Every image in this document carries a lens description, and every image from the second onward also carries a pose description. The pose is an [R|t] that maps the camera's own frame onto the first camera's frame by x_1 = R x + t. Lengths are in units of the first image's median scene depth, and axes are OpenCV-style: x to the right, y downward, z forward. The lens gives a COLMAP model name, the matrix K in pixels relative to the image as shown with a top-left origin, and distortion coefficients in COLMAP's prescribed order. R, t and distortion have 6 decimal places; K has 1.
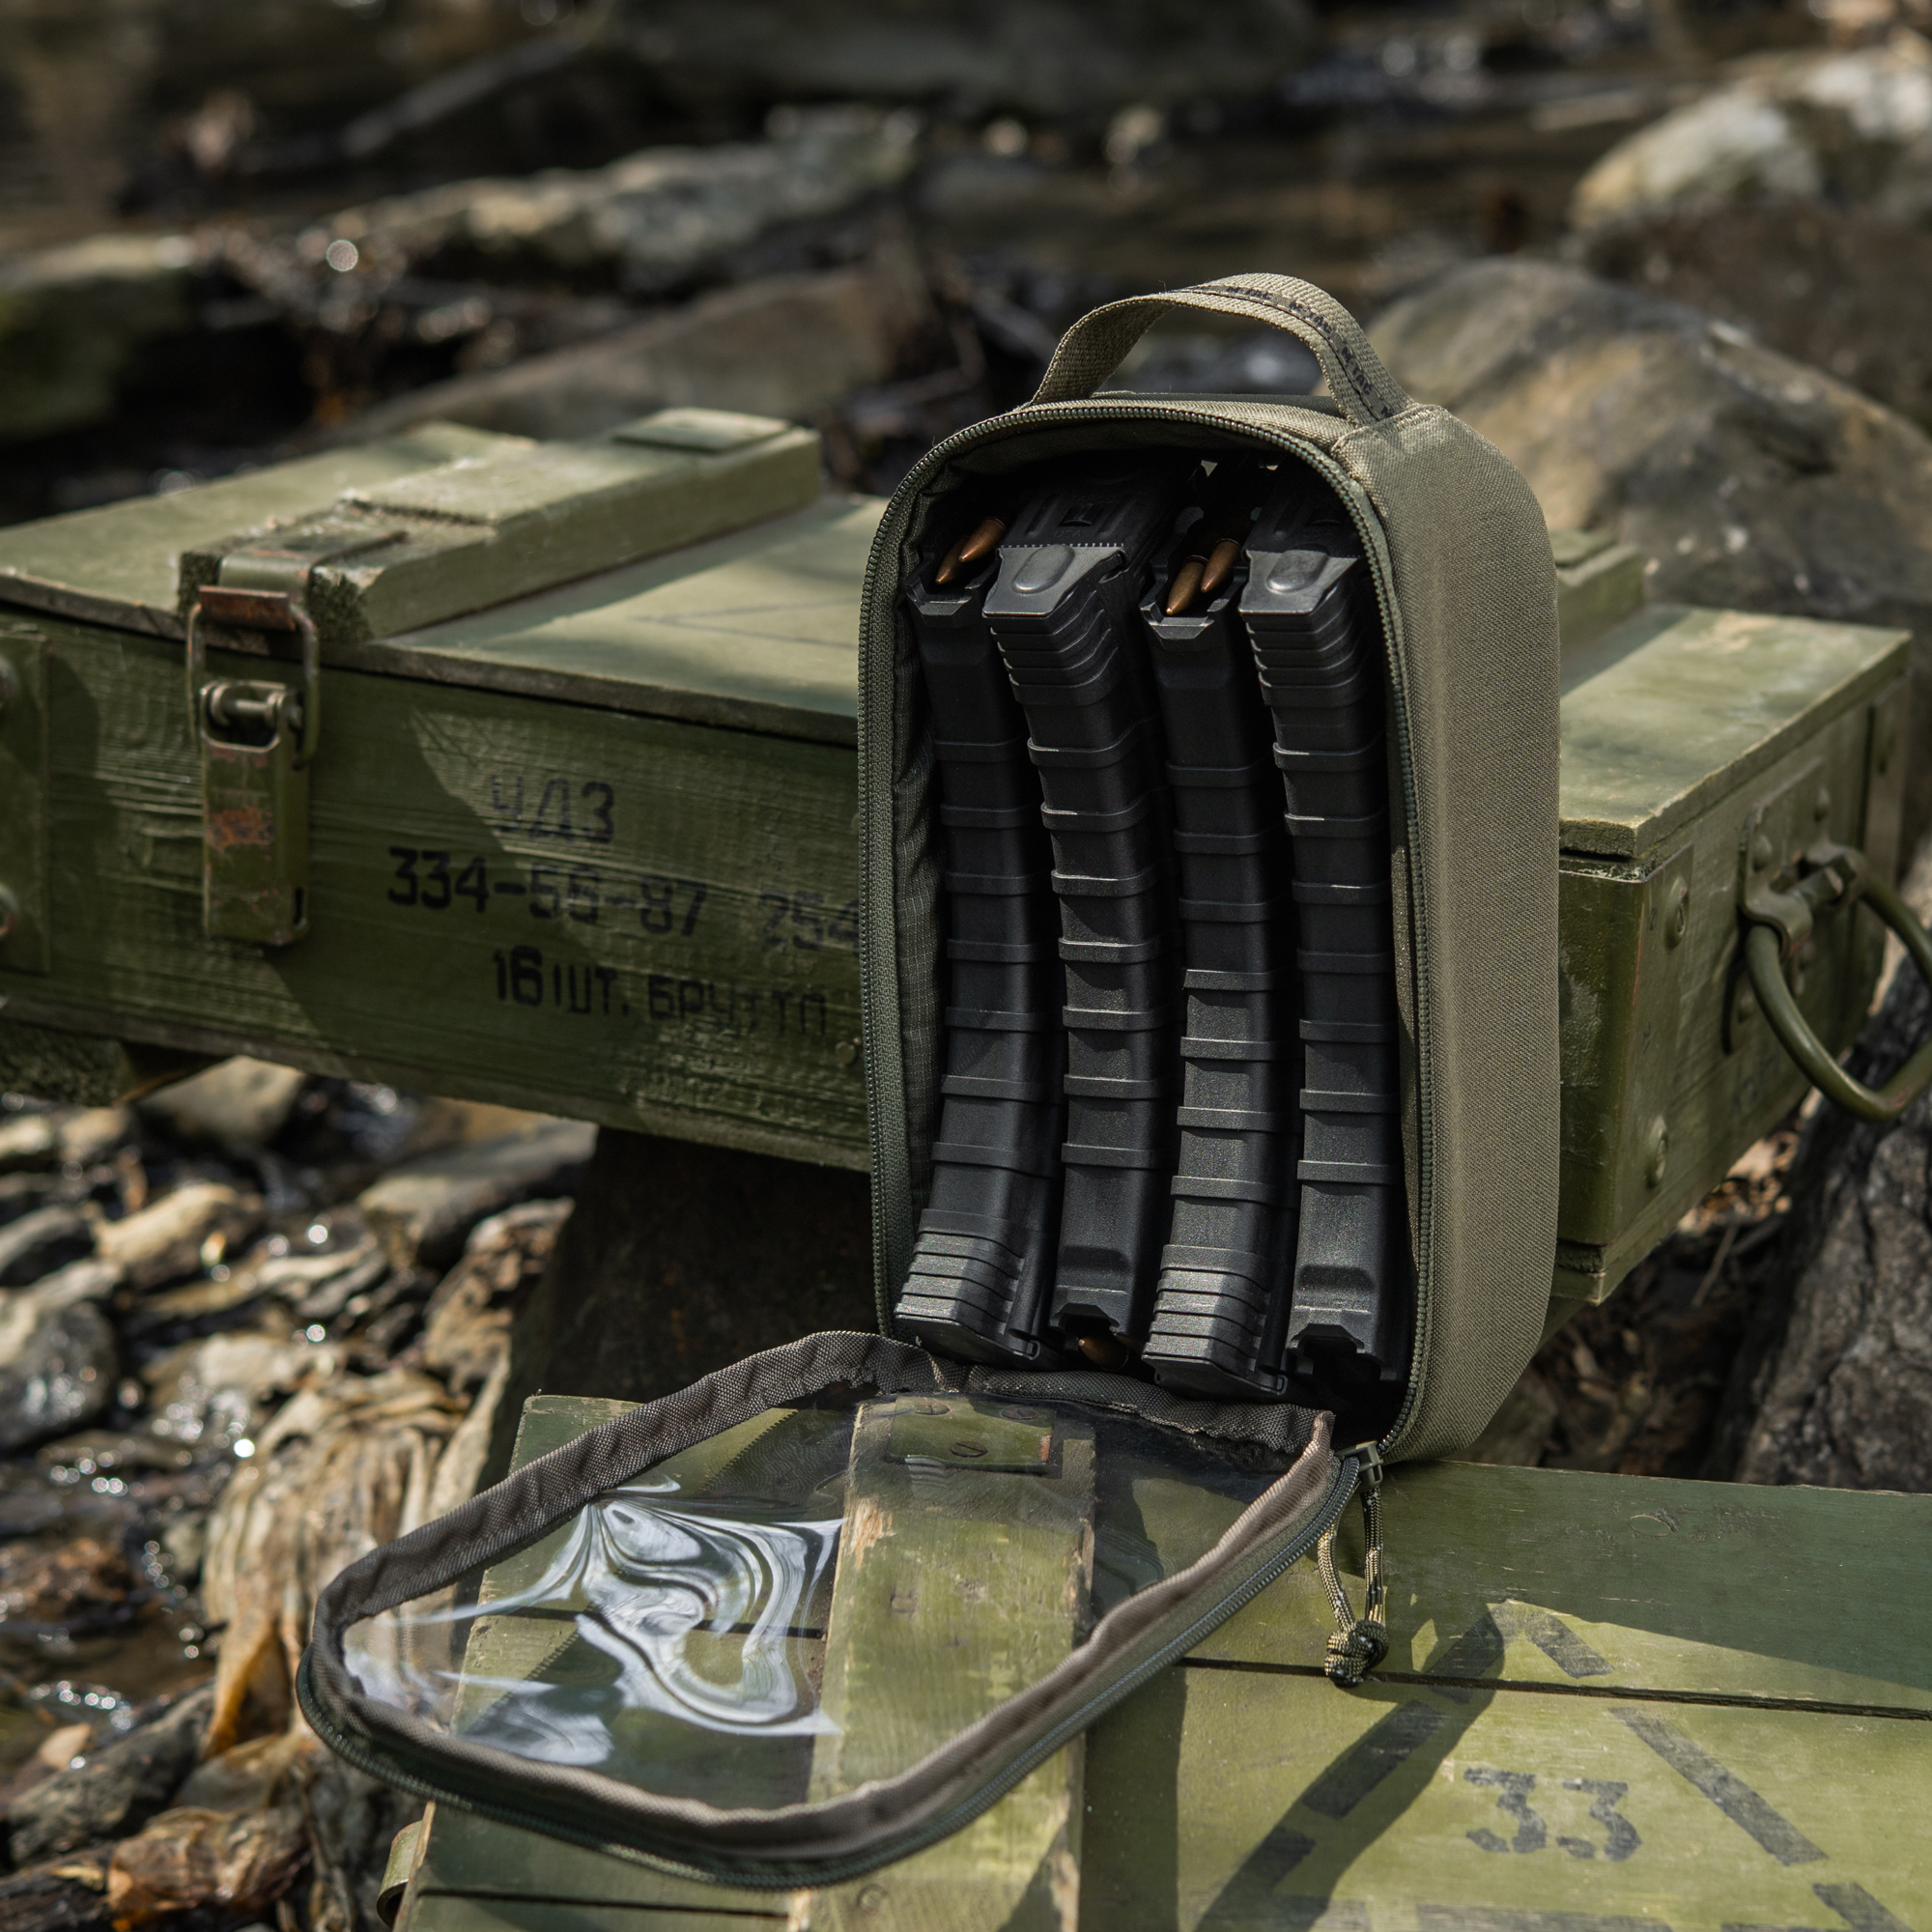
lens RADIAL K [[7052.7, 0, 966.0], [0, 7052.7, 966.0], [0, 0, 1]] dist [-0.167936, 0.093035]
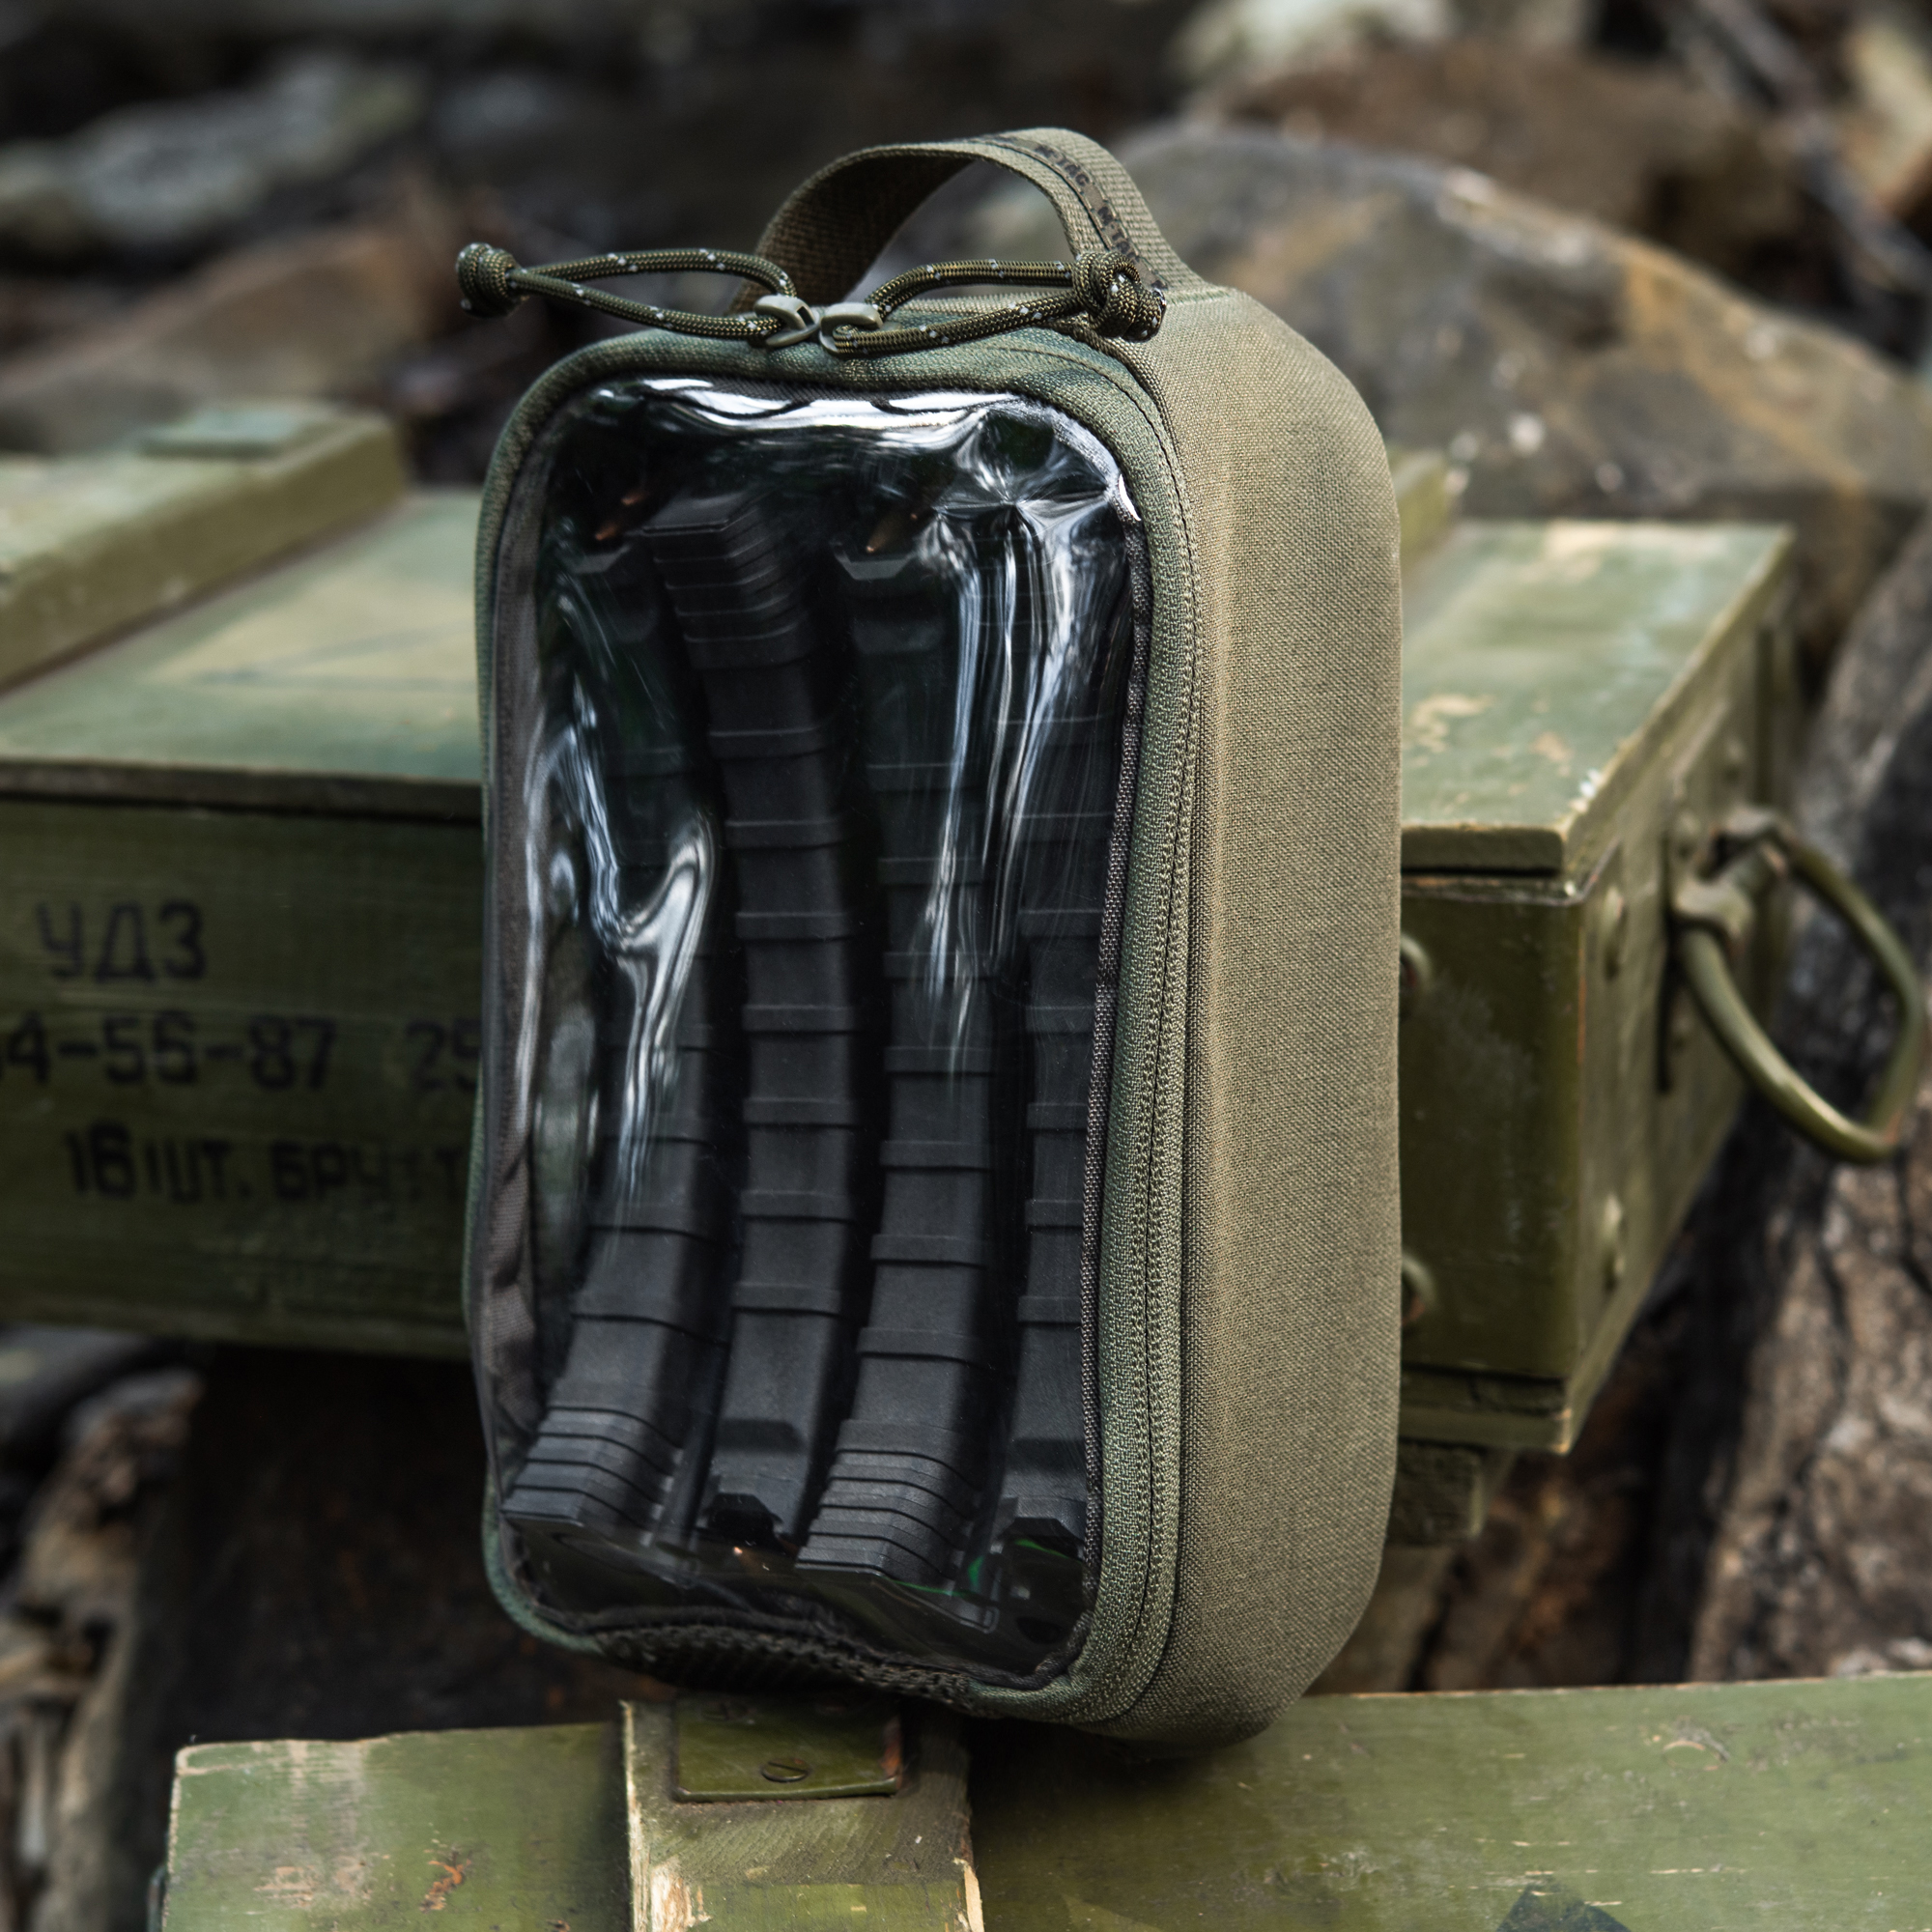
lens RADIAL K [[6197.1, 0, 966.0], [0, 6197.1, 966.0], [0, 0, 1]] dist [-0.090914, -0.522489]
pose [[0.991164, -0.105663, 0.080180, -0.021708], [0.103946, 0.994261, 0.025310, -0.026770], [-0.082394, -0.016752, 0.996459, 0.319189]]
